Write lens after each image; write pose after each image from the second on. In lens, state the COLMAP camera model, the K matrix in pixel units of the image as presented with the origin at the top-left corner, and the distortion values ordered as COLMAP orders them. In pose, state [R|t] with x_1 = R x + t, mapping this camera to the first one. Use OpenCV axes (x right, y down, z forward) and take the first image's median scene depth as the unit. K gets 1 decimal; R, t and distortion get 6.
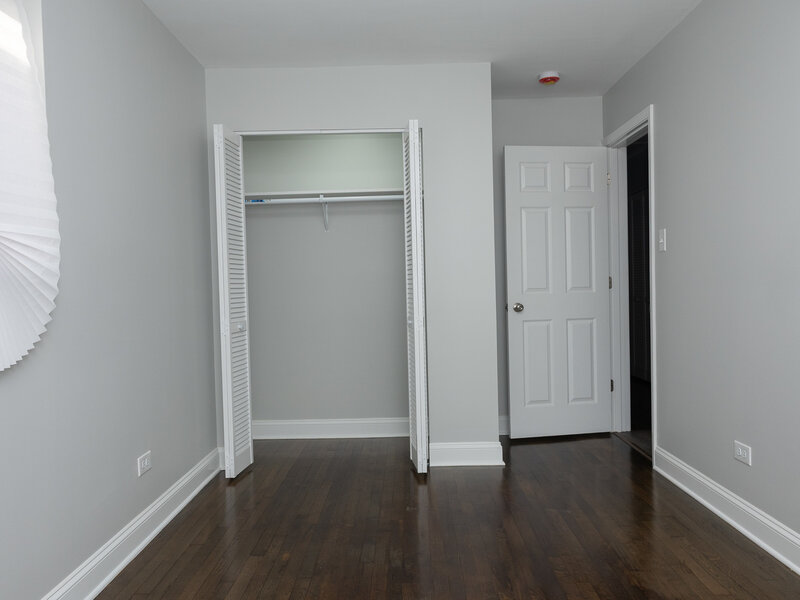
lens RADIAL K [[607.6, 0, 395.9], [0, 607.6, 300.9], [0, 0, 1]] dist [0.007091, -0.008022]
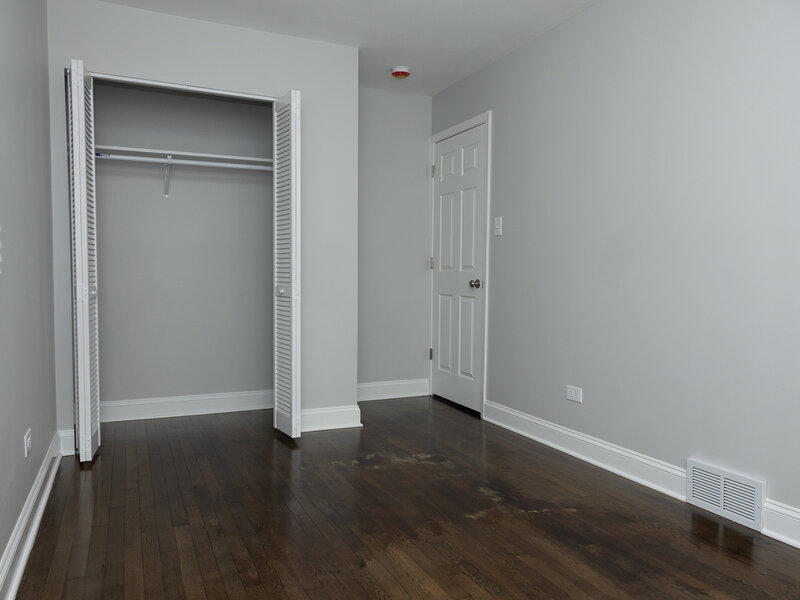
lens RADIAL K [[607.6, 0, 394.4], [0, 607.6, 304.1], [0, 0, 1]] dist [0.007091, -0.008022]
pose [[0.905980, 0.011869, 0.423154, -0.226191], [-0.019928, 0.999694, 0.014626, 0.036165], [-0.422852, -0.021684, 0.905939, 0.004539]]
